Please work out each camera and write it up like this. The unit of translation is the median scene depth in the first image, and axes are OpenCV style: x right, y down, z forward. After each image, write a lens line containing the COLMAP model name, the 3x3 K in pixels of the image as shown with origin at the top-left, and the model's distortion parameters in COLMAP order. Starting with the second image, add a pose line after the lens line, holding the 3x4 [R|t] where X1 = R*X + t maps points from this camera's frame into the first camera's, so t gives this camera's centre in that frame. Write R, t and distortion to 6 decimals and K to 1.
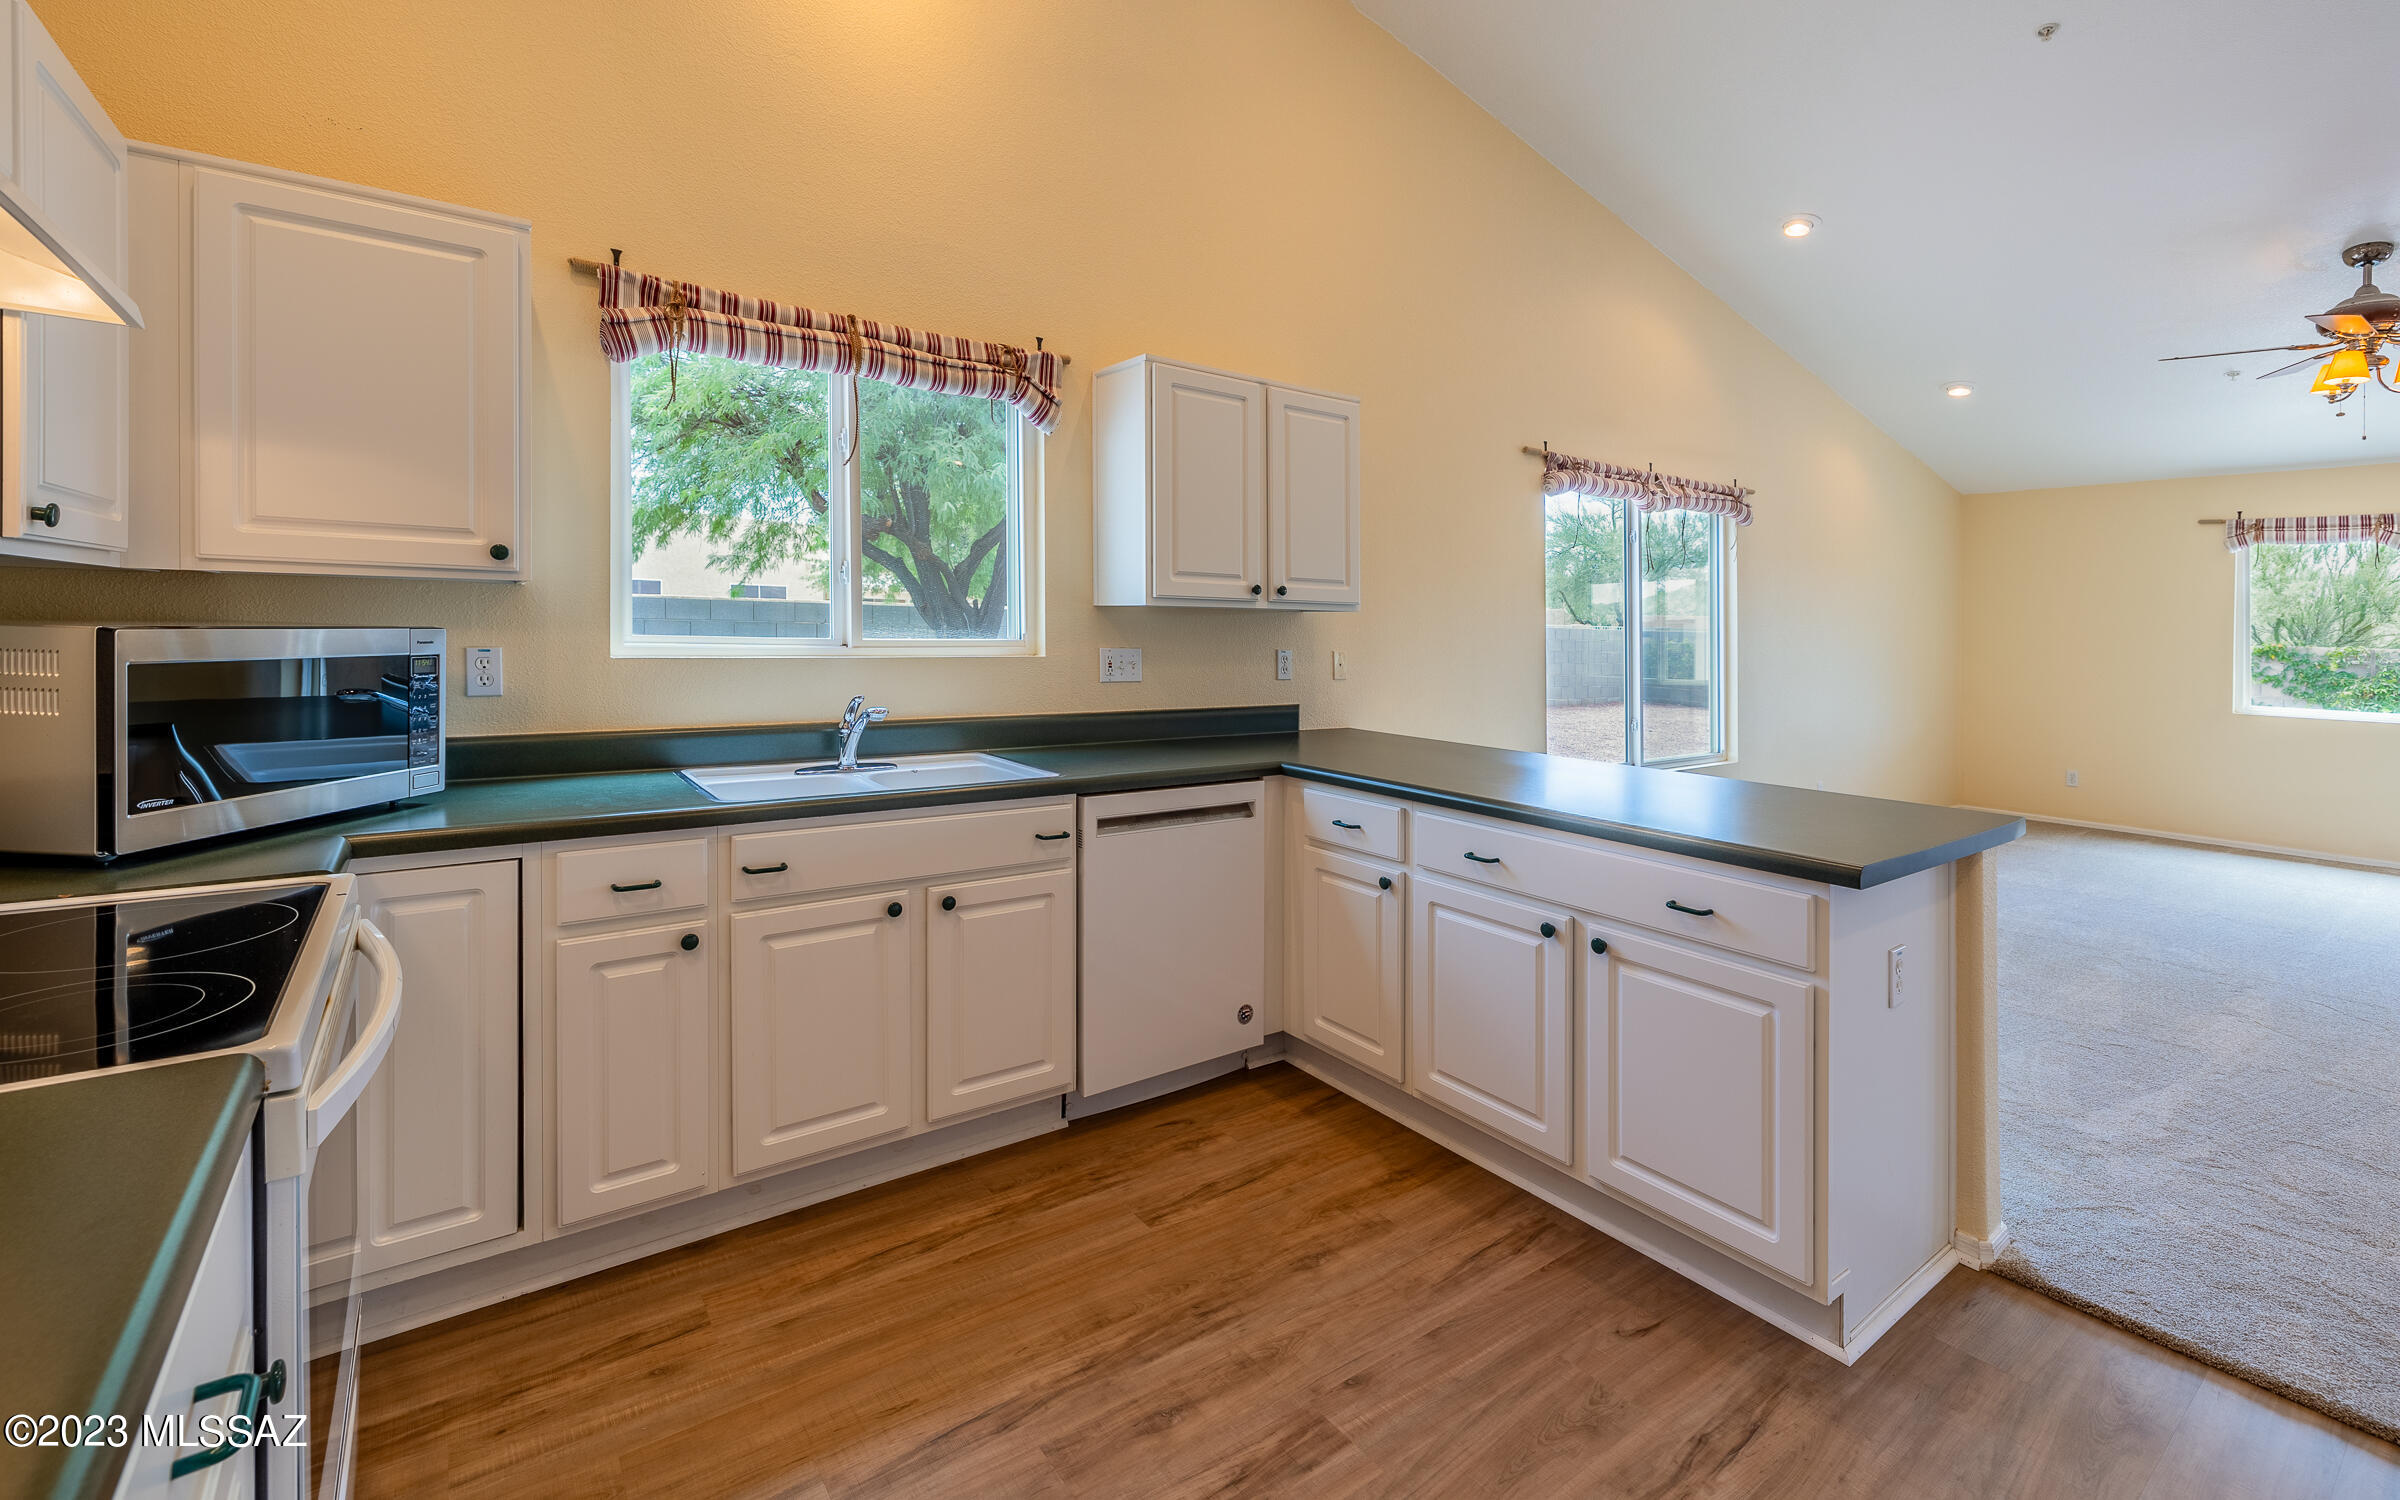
lens RADIAL K [[1050.7, 0, 1197.6], [0, 1050.7, 711.0], [0, 0, 1]] dist [-0.001058, -0.000249]
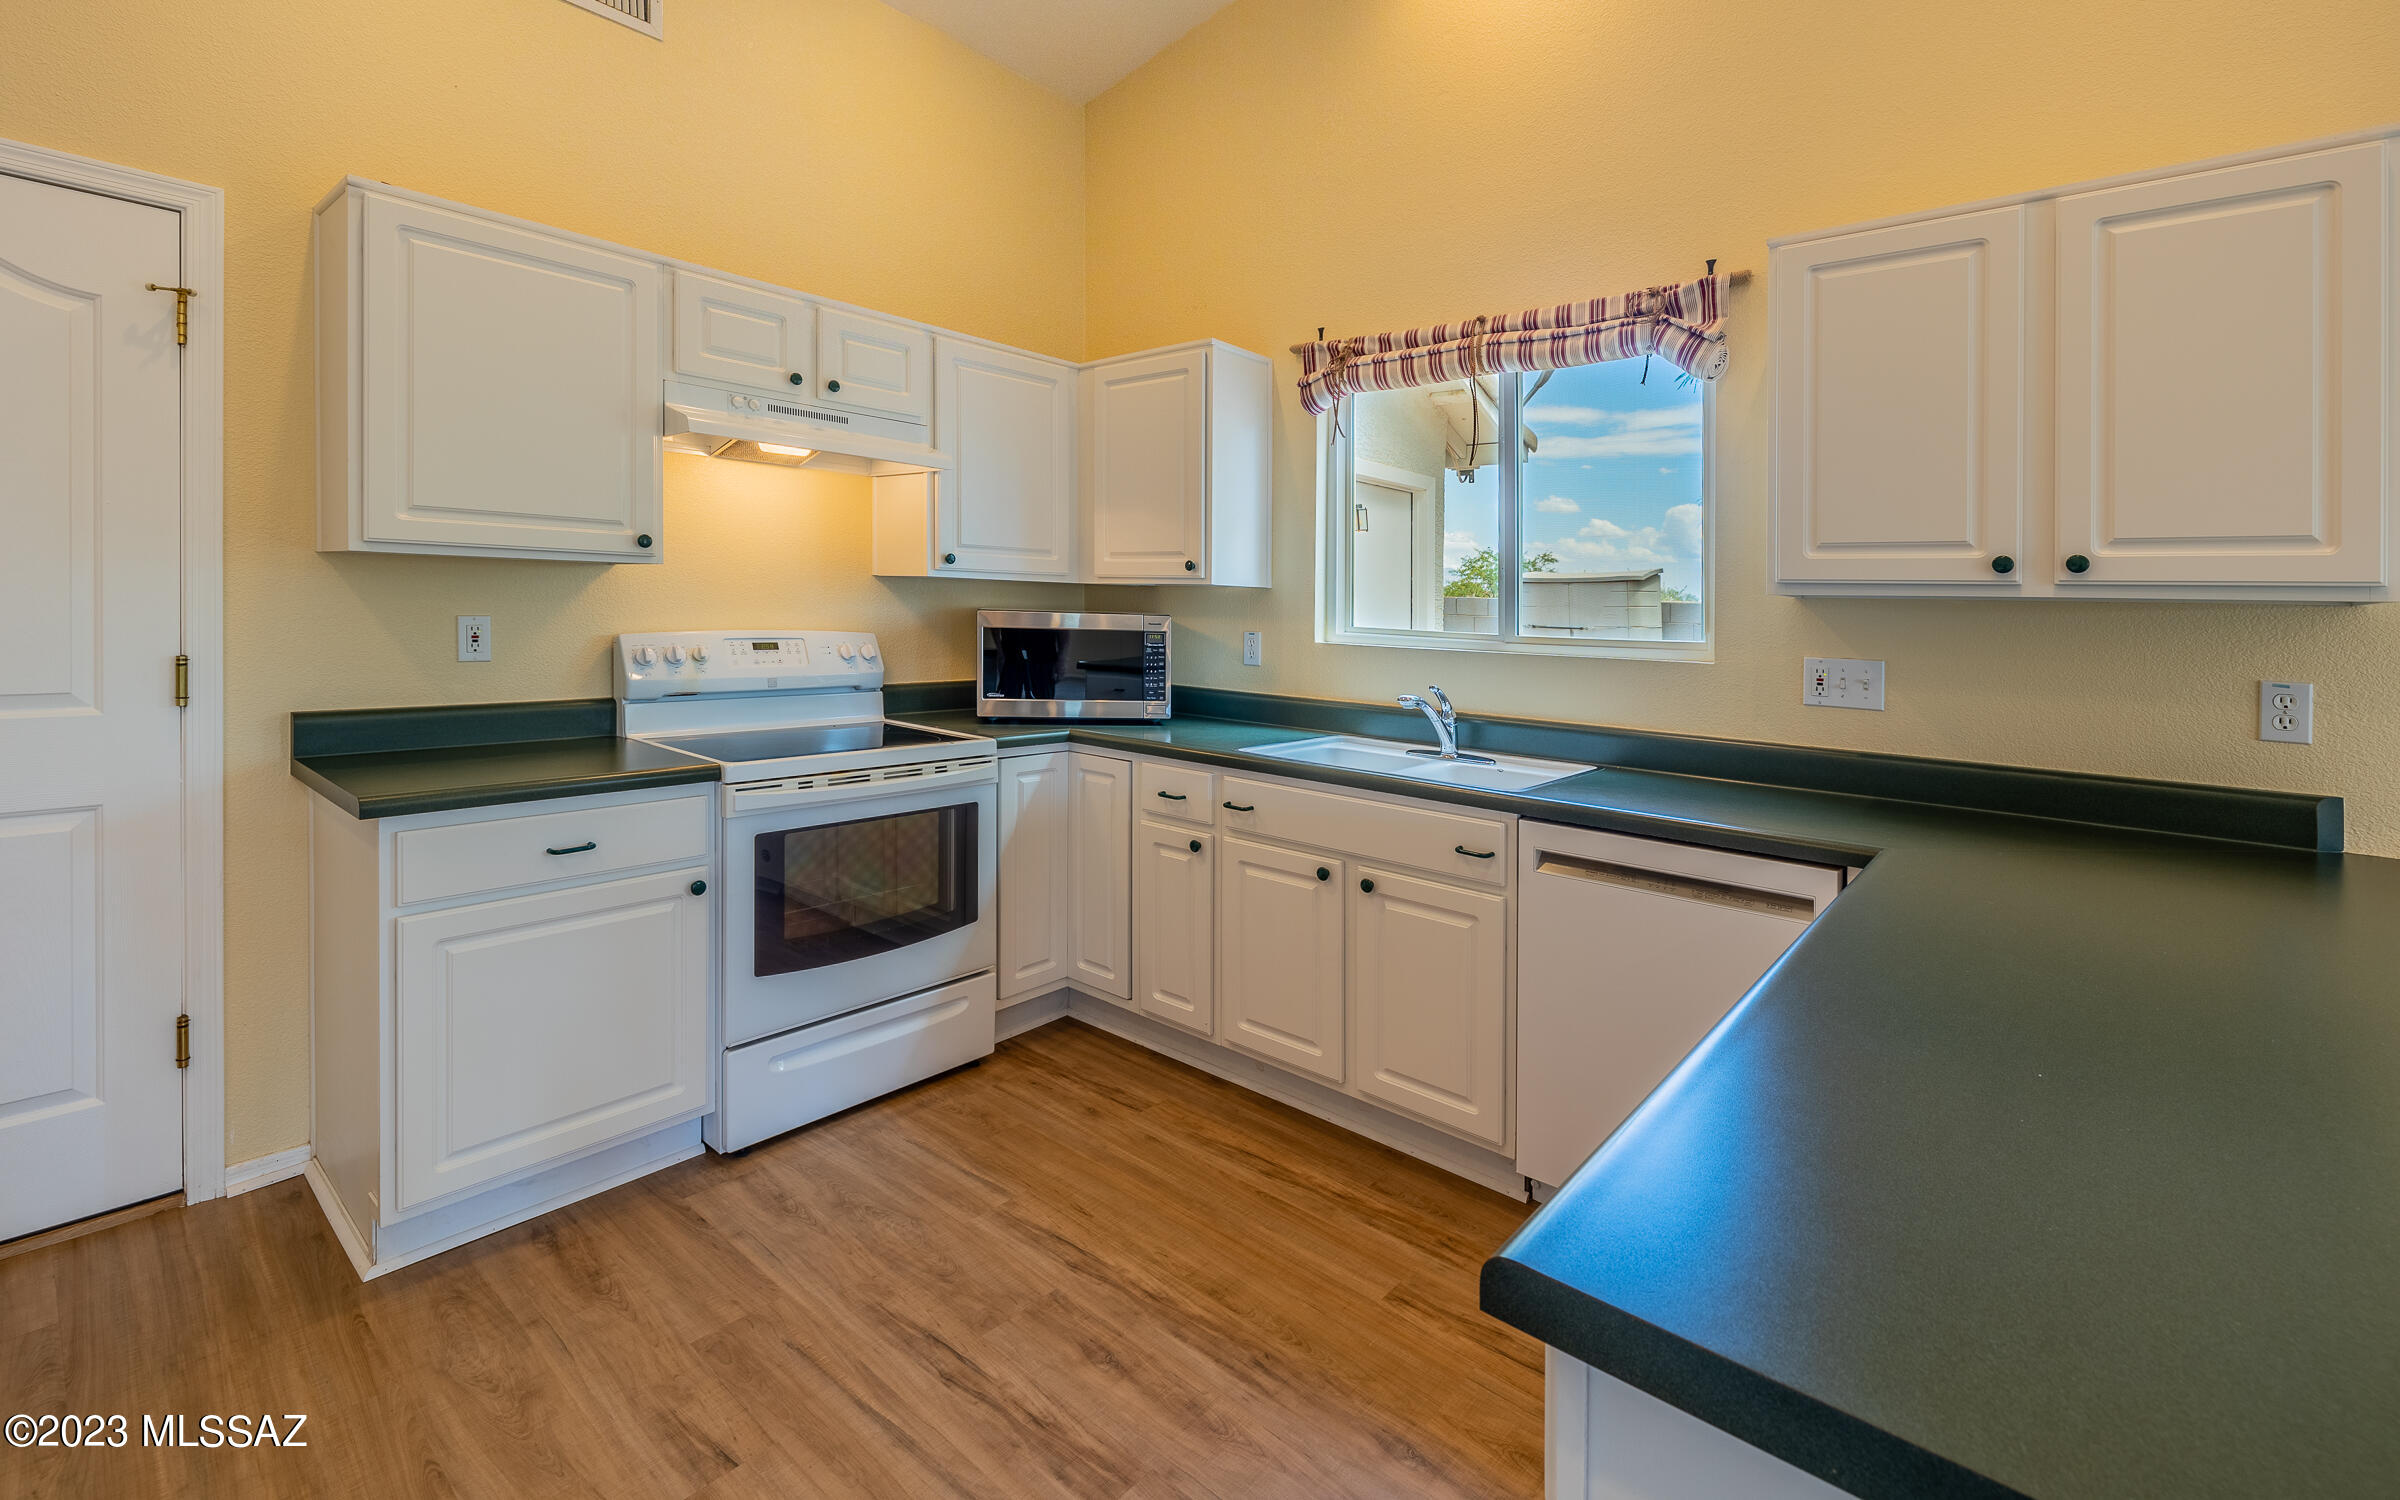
lens RADIAL K [[1026.9, 0, 1197.4], [0, 1026.9, 723.4], [0, 0, 1]] dist [-0.000452, 0.000096]
pose [[0.218759, 0.096730, -0.970973, 0.785029], [-0.104932, 0.991636, 0.075147, -0.037041], [0.970120, 0.085447, 0.227079, 0.681457]]
